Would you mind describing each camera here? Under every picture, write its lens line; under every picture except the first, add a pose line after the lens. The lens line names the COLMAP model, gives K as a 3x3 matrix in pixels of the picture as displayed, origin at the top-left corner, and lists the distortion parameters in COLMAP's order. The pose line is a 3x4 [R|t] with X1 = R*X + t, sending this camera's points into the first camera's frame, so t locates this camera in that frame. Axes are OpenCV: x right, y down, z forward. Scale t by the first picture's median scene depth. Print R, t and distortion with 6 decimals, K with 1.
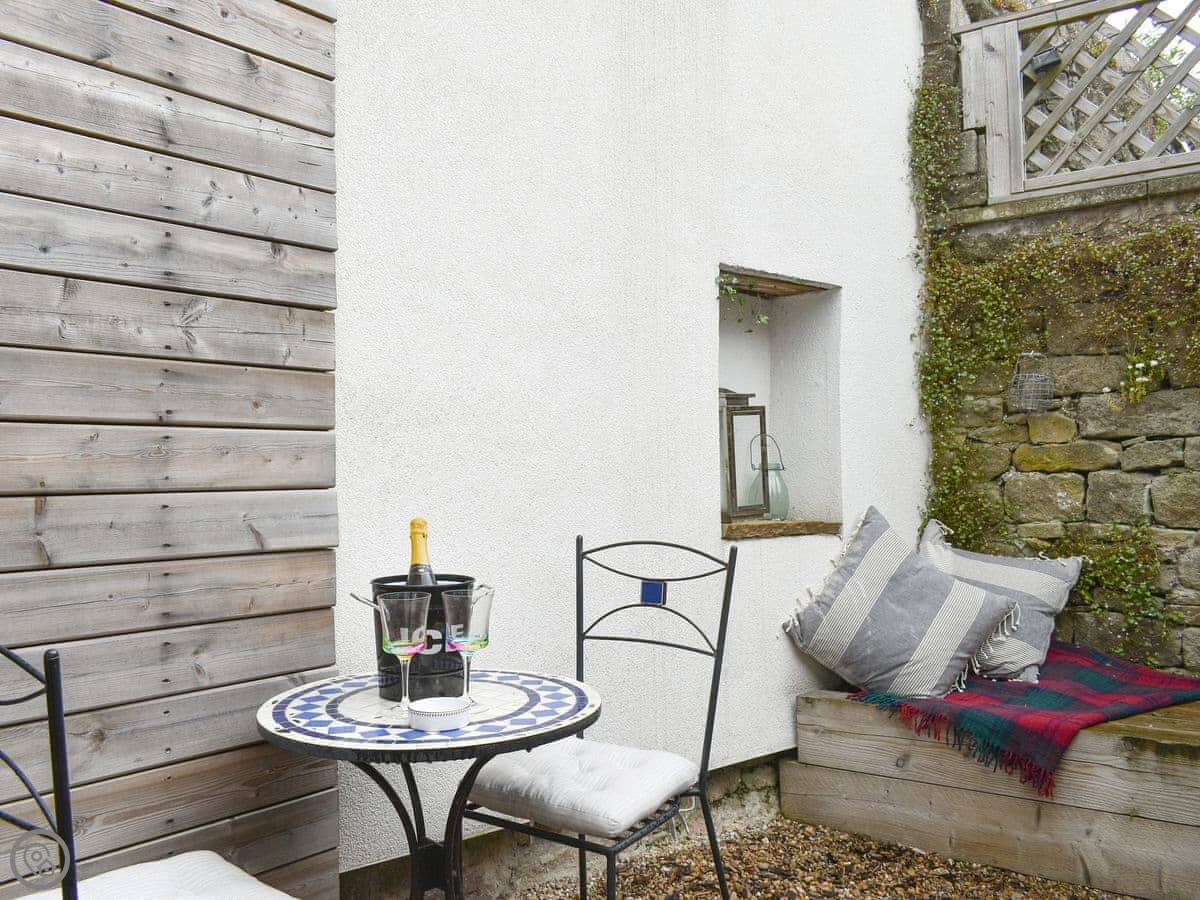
lens RADIAL K [[1059.4, 0, 602.3], [0, 1059.4, 445.0], [0, 0, 1]] dist [-0.029071, 0.020477]
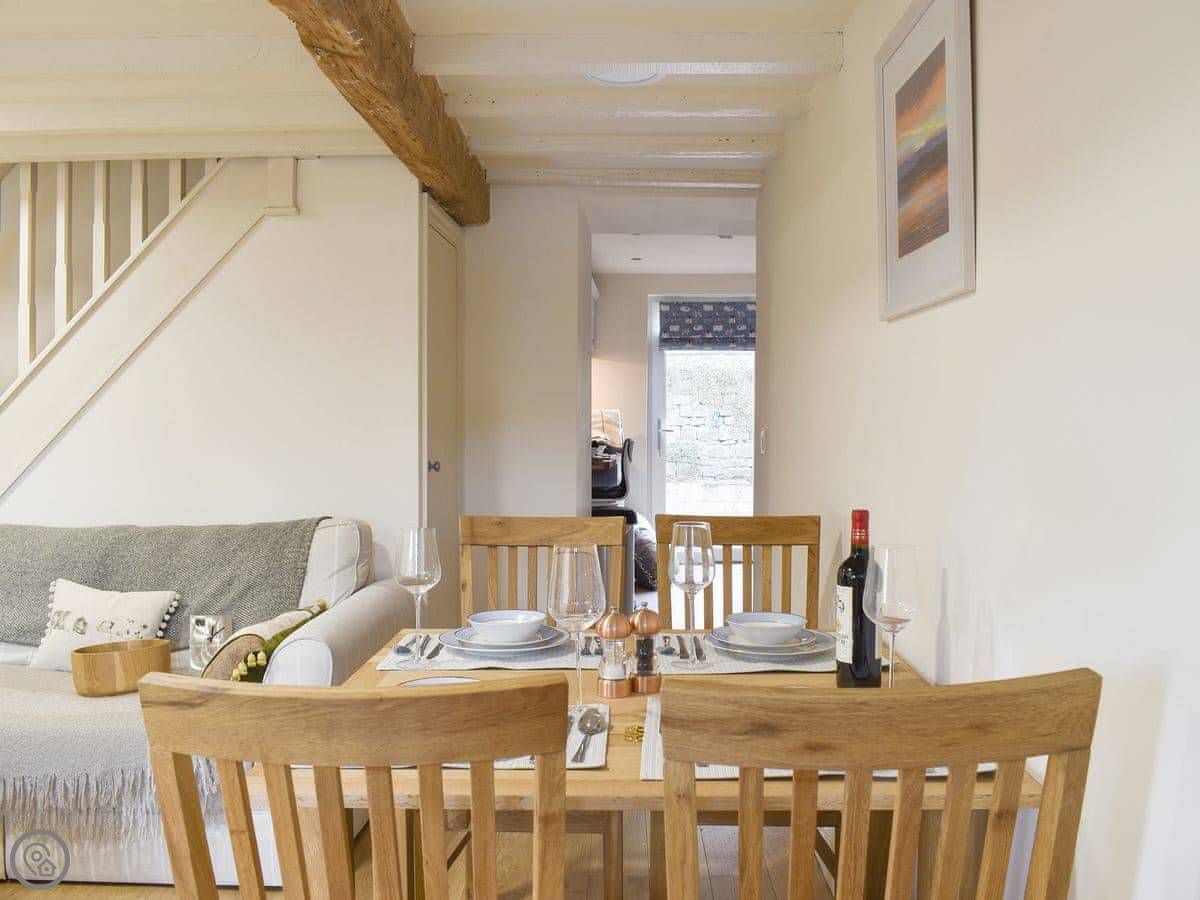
lens RADIAL K [[1059.4, 0, 604.0], [0, 1059.4, 446.7], [0, 0, 1]] dist [-0.029071, 0.020477]
pose [[0.837028, 0.011583, 0.547037, -1.821623], [-0.033951, 0.998949, 0.030798, -0.006877], [-0.546106, -0.044351, 0.836542, -1.989243]]
